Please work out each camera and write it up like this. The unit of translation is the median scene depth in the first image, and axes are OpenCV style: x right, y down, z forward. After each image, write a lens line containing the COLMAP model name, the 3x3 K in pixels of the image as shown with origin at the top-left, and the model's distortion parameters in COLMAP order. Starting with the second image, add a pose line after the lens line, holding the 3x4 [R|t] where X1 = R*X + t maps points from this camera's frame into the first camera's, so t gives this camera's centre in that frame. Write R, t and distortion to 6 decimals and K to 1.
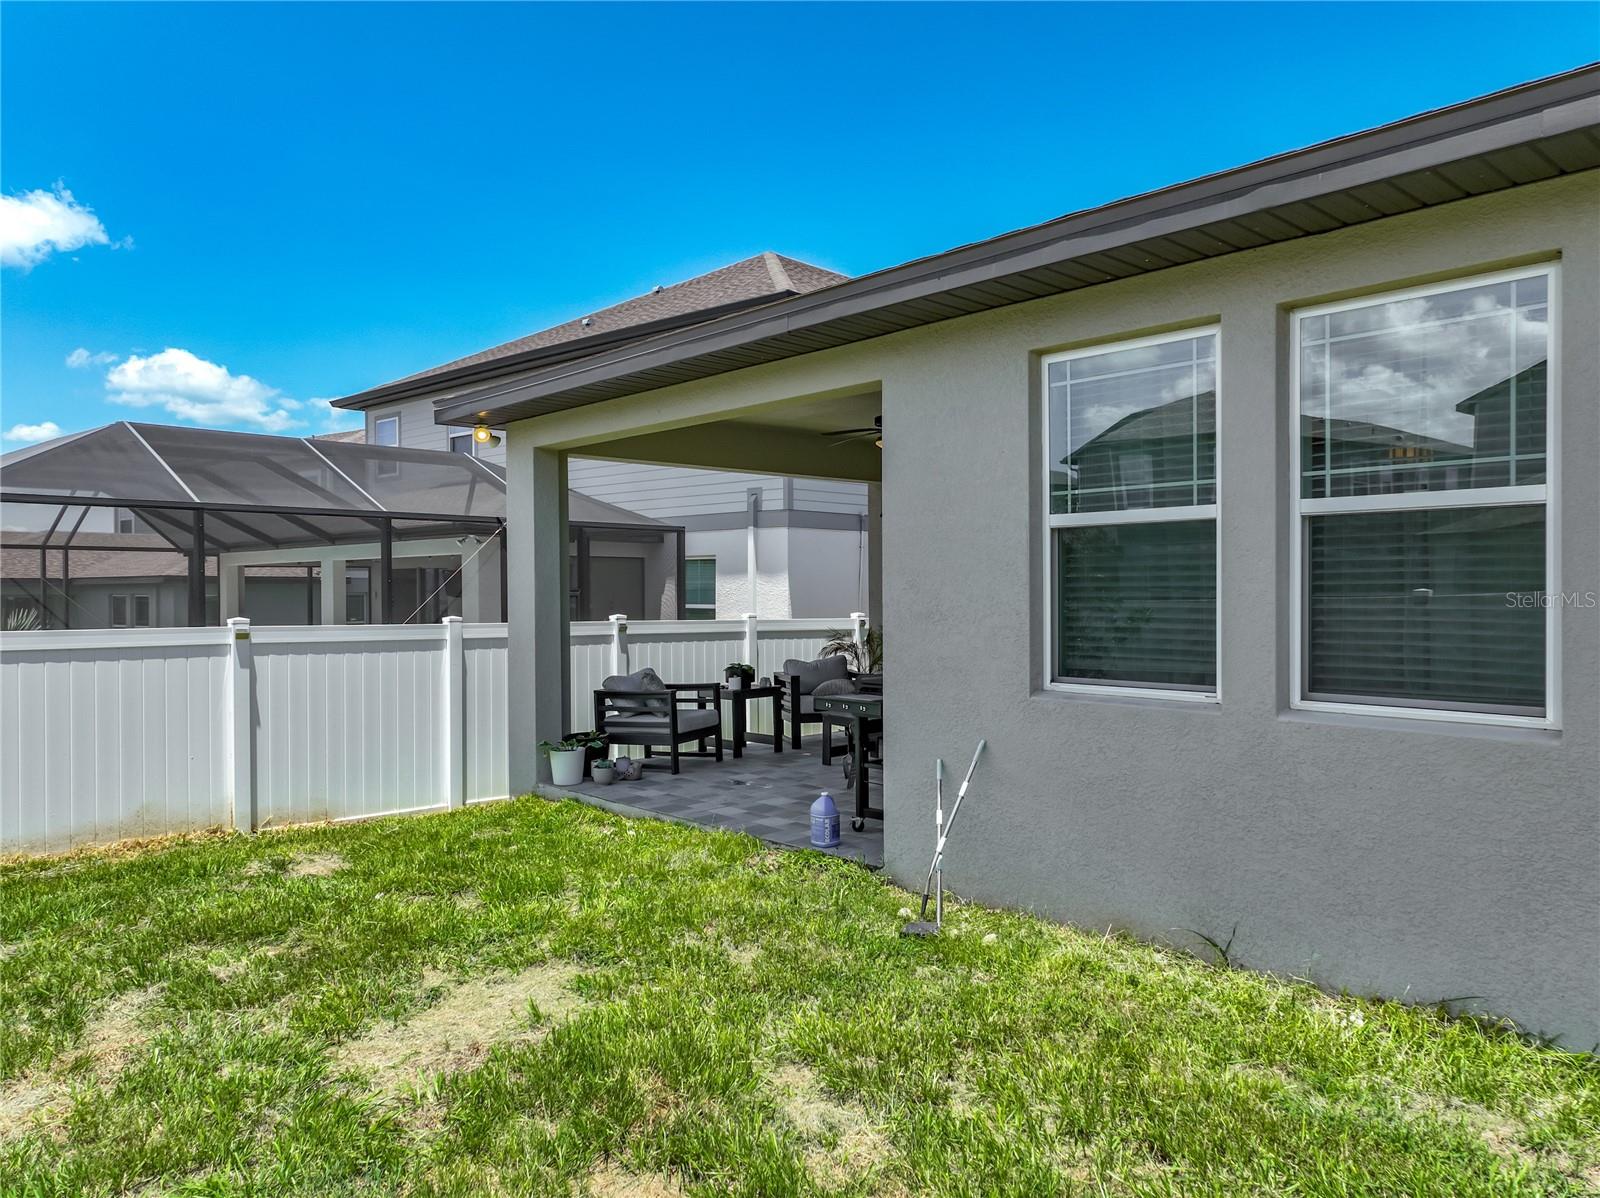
lens RADIAL K [[1146.9, 0, 804.6], [0, 1146.9, 598.2], [0, 0, 1]] dist [-0.001058, 0.019388]
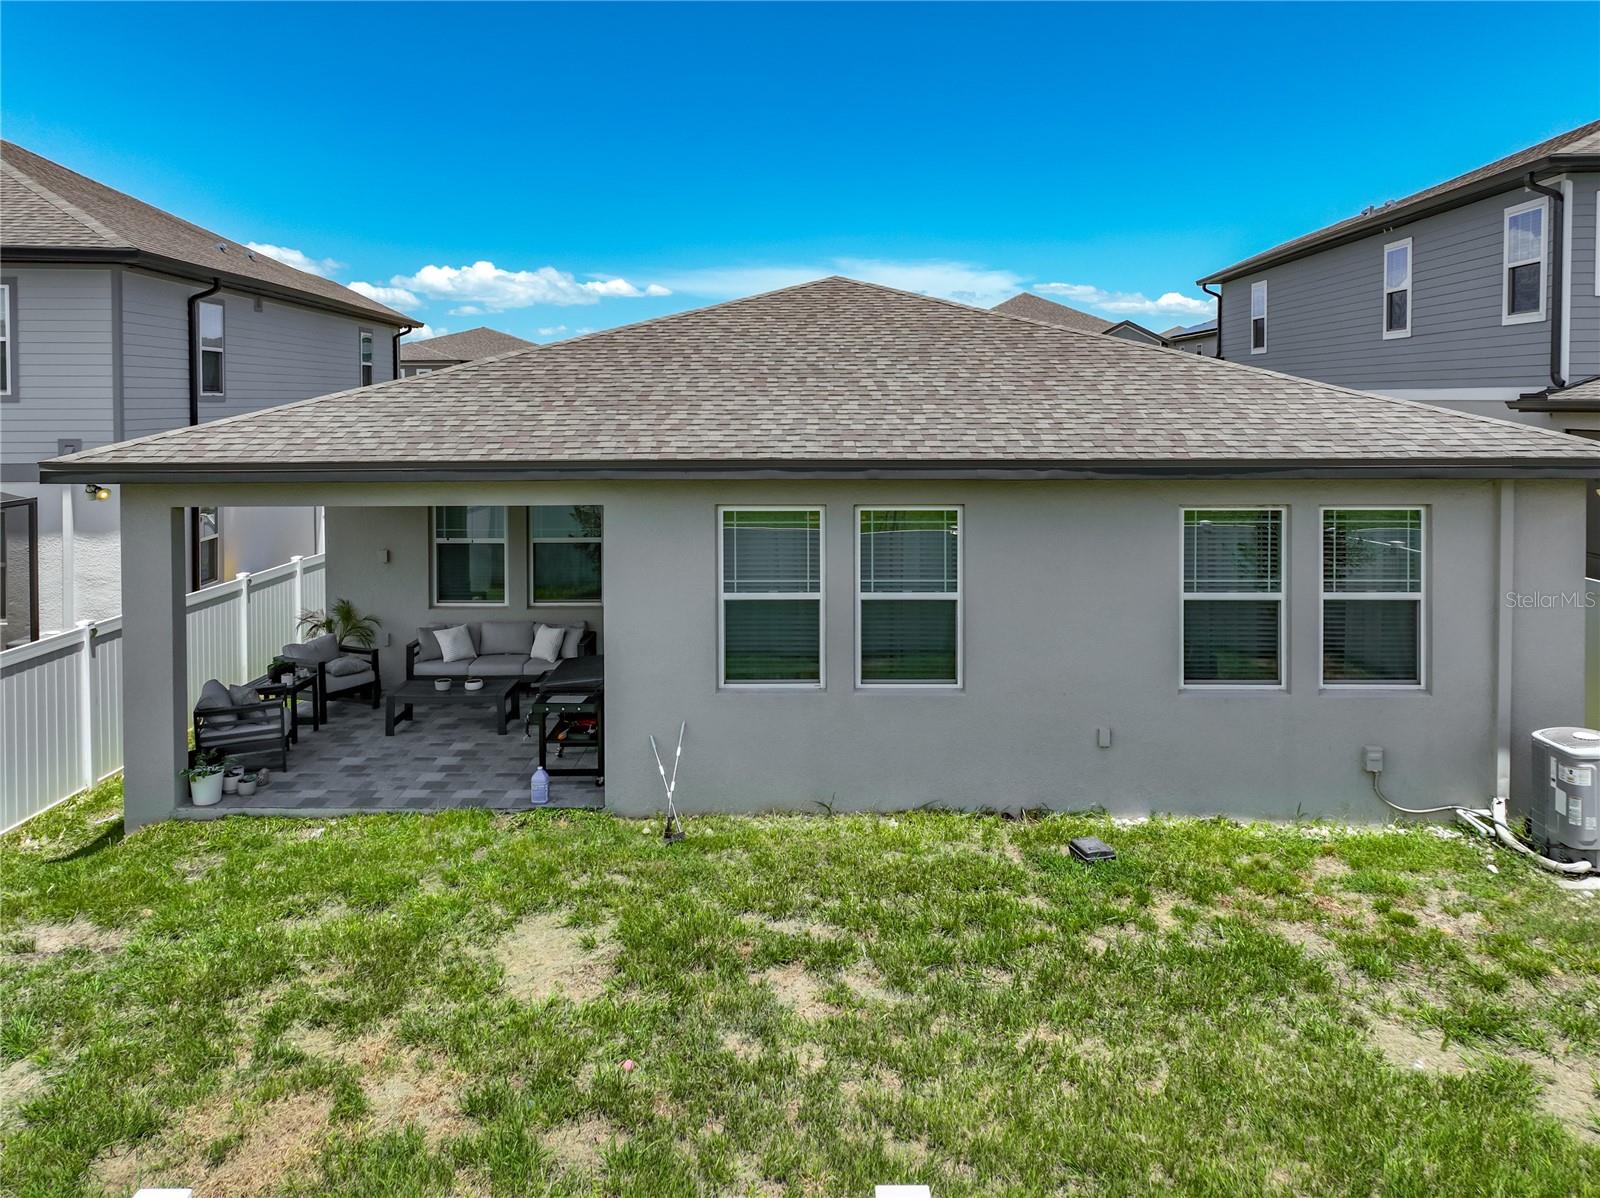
lens RADIAL K [[1146.9, 0, 823.7], [0, 1146.9, 448.2], [0, 0, 1]] dist [-0.001058, 0.019388]
pose [[0.677460, -0.014372, 0.735419, -0.730992], [0.002617, 0.999850, 0.017130, -0.239898], [-0.735555, -0.009680, 0.677396, -0.253194]]
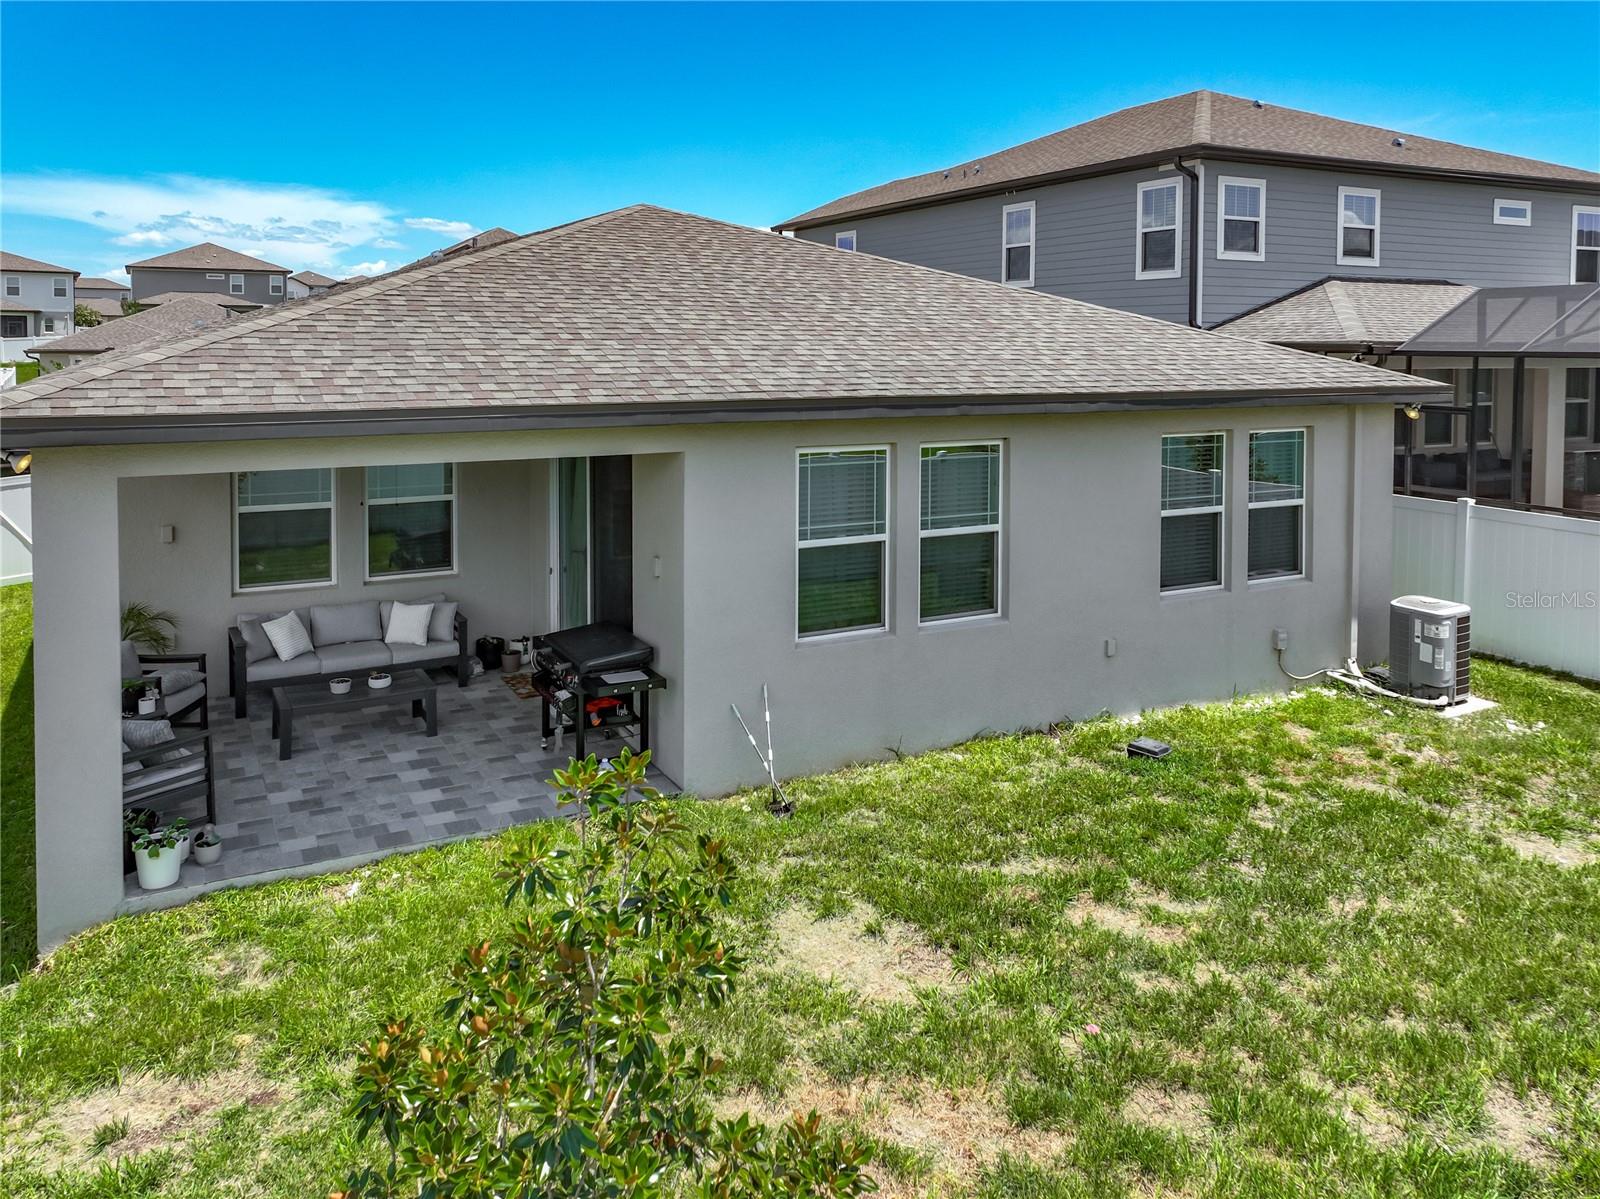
lens RADIAL K [[1146.9, 0, 806.1], [0, 1146.9, 404.2], [0, 0, 1]] dist [-0.001058, 0.019388]
pose [[0.257602, -0.033618, 0.965666, -1.022315], [0.007283, 0.999434, 0.032851, -0.238663], [-0.966224, -0.001430, 0.257701, 0.393787]]
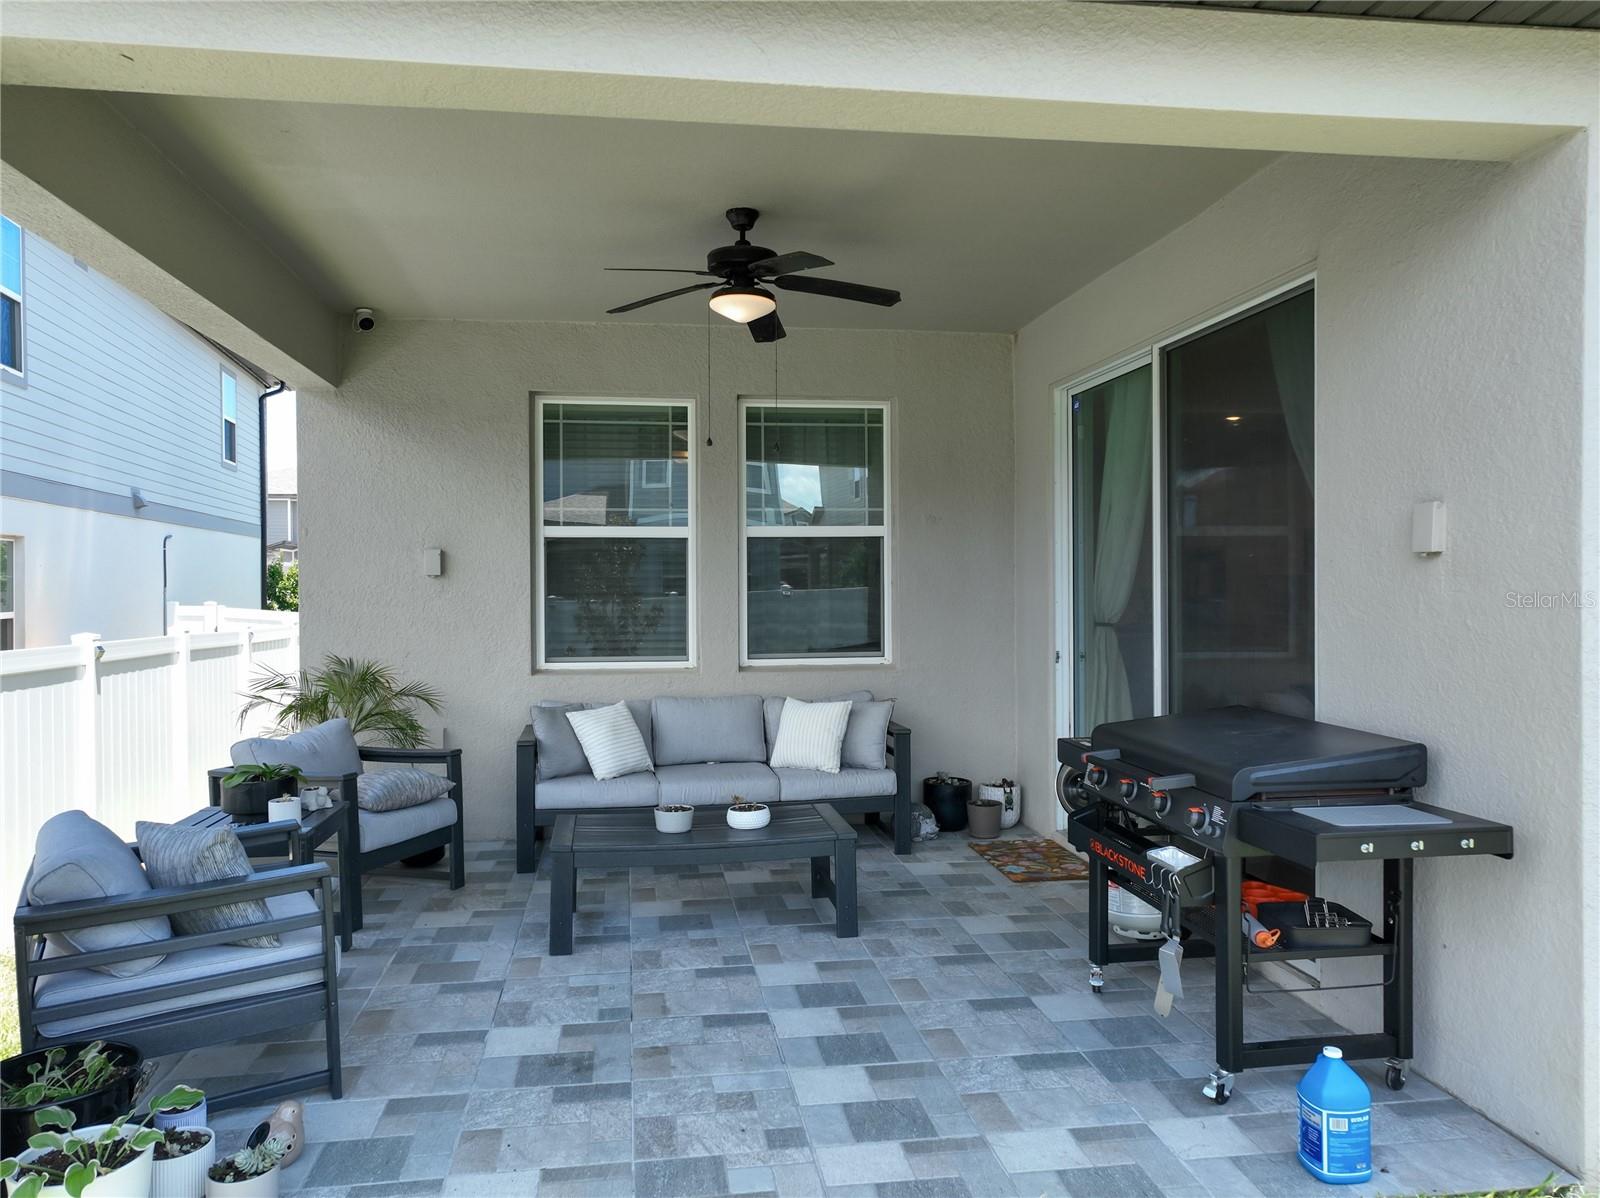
lens RADIAL K [[1146.9, 0, 833.3], [0, 1146.9, 619.0], [0, 0, 1]] dist [-0.001058, 0.019388]
pose [[0.558887, -0.019068, 0.829024, -0.393383], [0.010748, 0.999818, 0.015750, -0.001059], [-0.829174, 0.000107, 0.558990, 0.803932]]
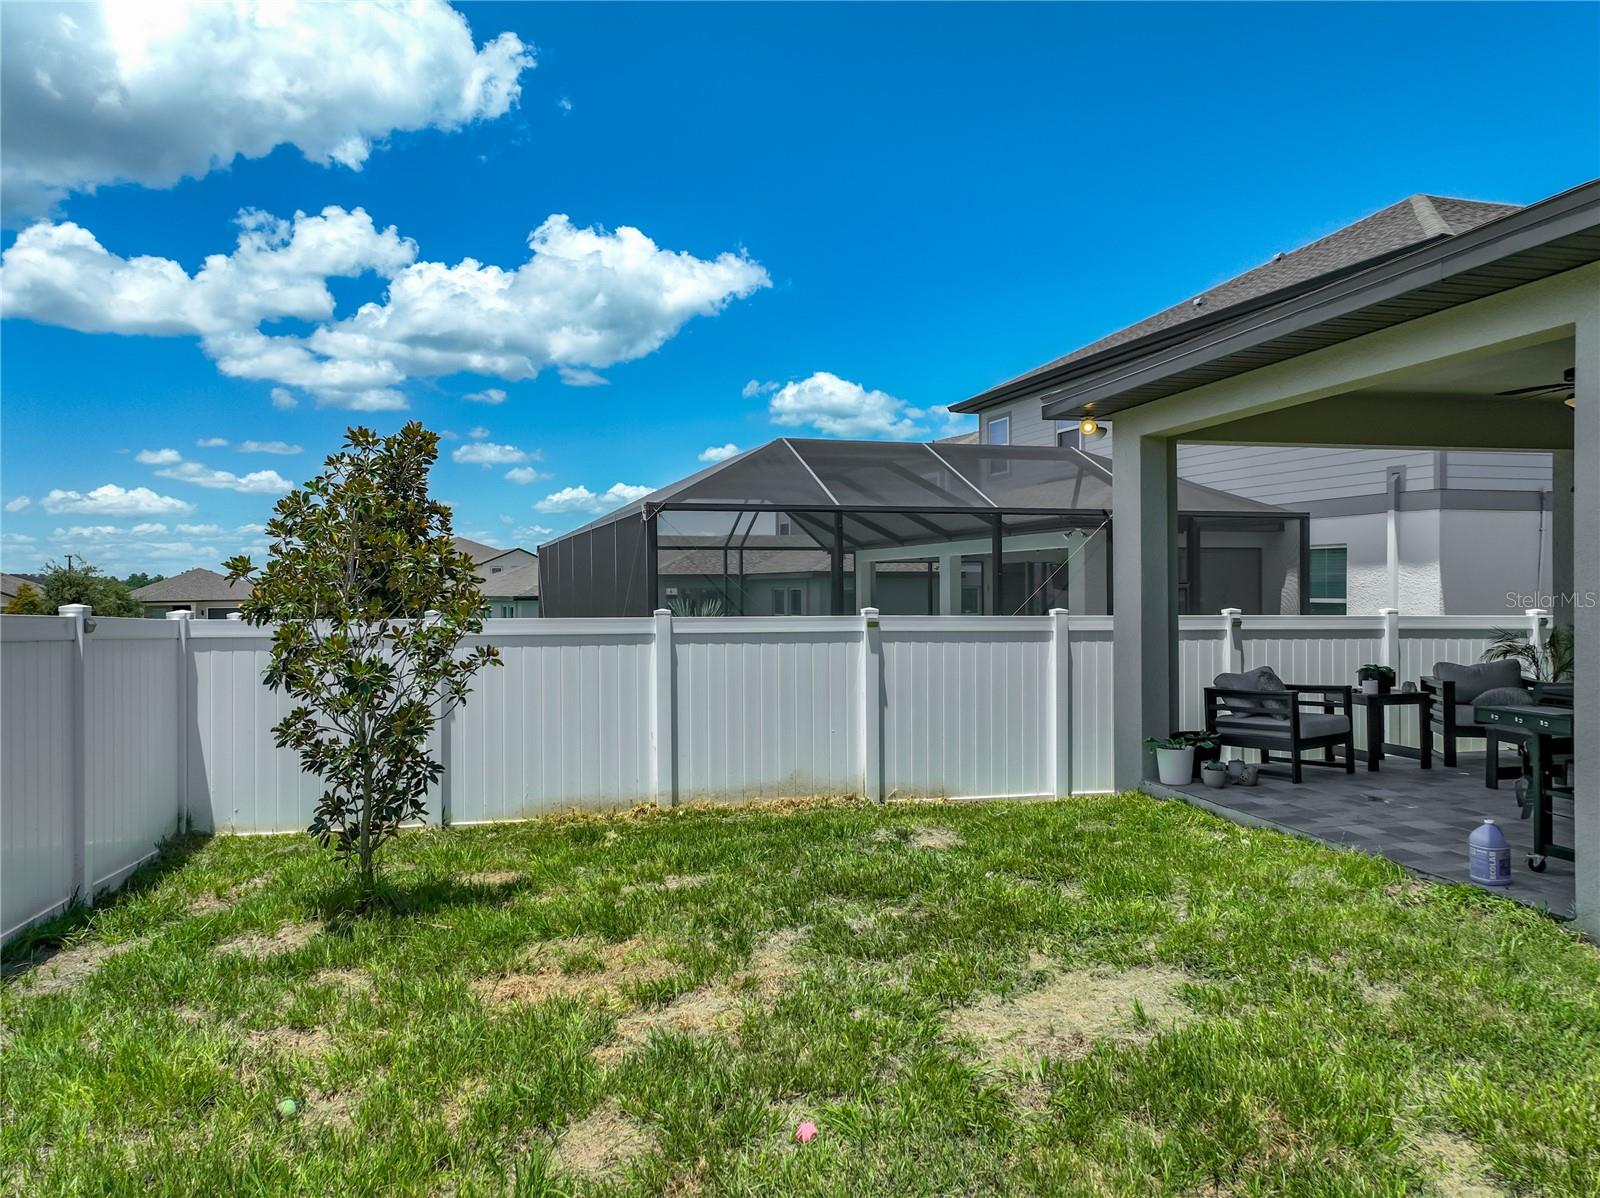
lens RADIAL K [[1146.9, 0, 790.7], [0, 1146.9, 595.8], [0, 0, 1]] dist [-0.001058, 0.019388]
pose [[0.863623, 0.004303, -0.504120, -0.000480], [-0.002698, 0.999989, 0.003914, 0.001488], [0.504131, -0.002020, 0.863625, 0.005345]]
